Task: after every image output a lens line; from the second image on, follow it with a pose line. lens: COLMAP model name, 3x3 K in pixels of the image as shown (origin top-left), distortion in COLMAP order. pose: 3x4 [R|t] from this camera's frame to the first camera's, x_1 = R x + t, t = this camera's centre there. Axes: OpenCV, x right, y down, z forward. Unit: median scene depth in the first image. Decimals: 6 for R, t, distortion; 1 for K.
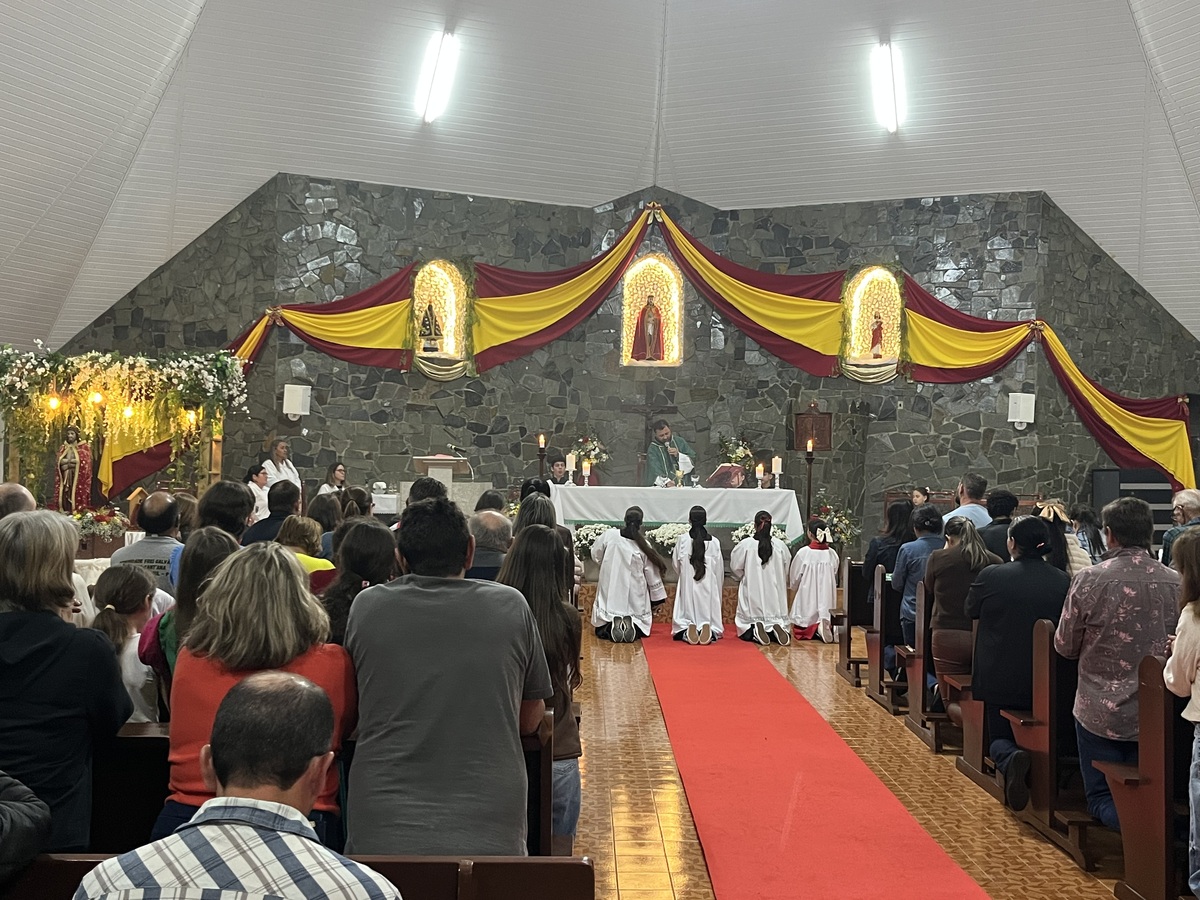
lens RADIAL K [[1232.8, 0, 616.5], [0, 1232.8, 455.4], [0, 0, 1]] dist [0.067999, -0.136269]
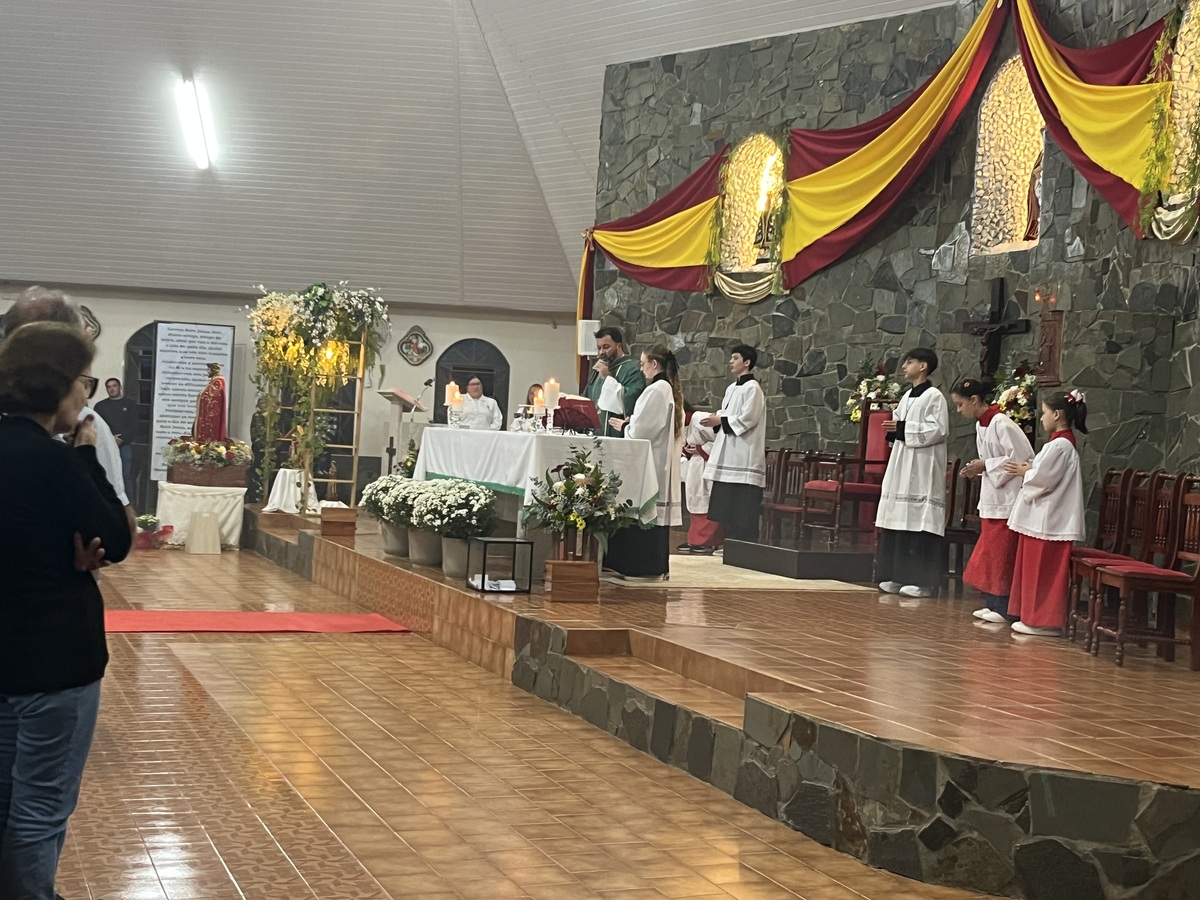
lens RADIAL K [[1598.7, 0, 618.5], [0, 1598.7, 453.9], [0, 0, 1]] dist [0.168951, -0.574731]
pose [[0.360288, 0.016196, -0.932701, 0.749261], [-0.034898, 0.999383, 0.003873, 0.027988], [0.932188, 0.031154, 0.360631, 0.631251]]
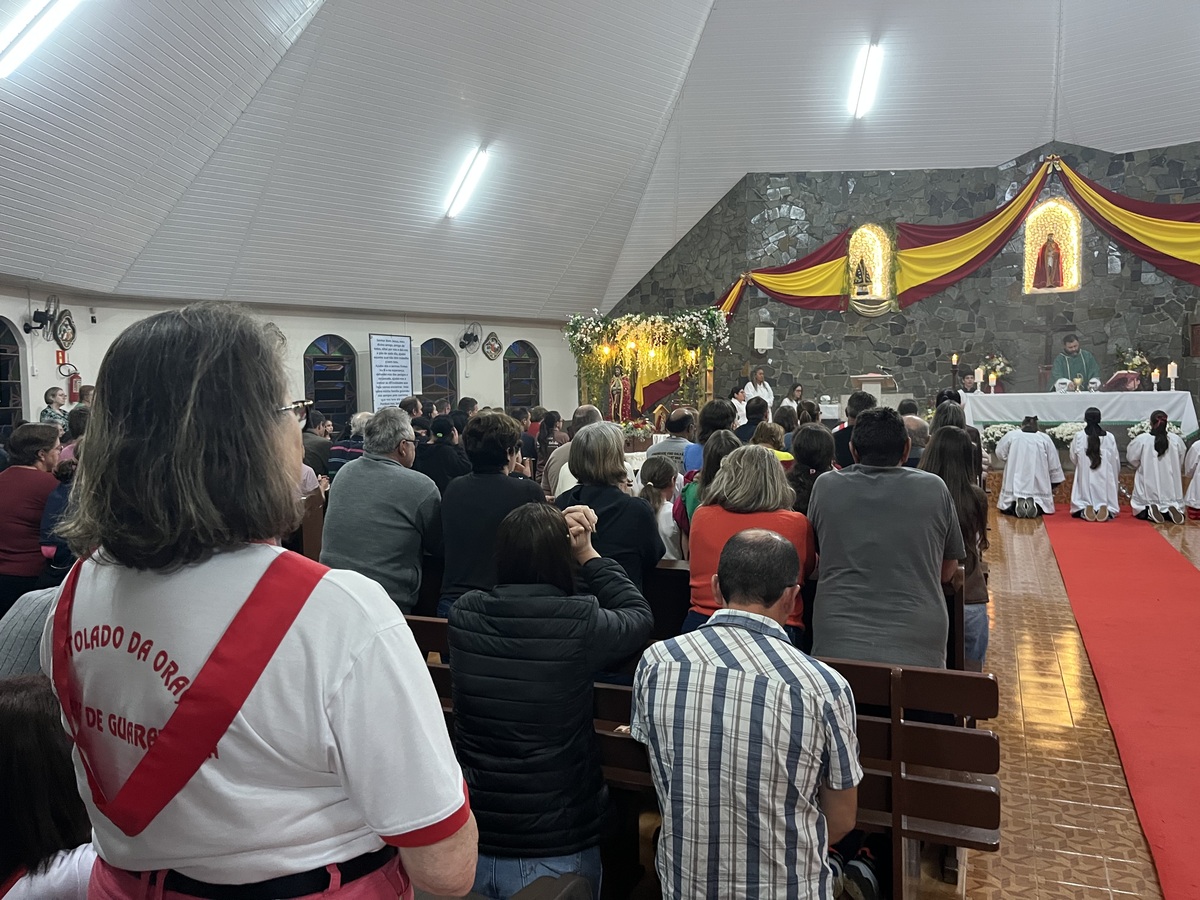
lens RADIAL K [[918.3, 0, 600.0], [0, 918.3, 450.0], [0, 0, 1]] dist [0.051655, -0.062226]
pose [[0.909480, -0.006232, -0.415702, 0.003054], [0.039408, 0.996678, 0.071278, -0.000948], [0.413877, -0.081208, 0.906704, -0.022164]]
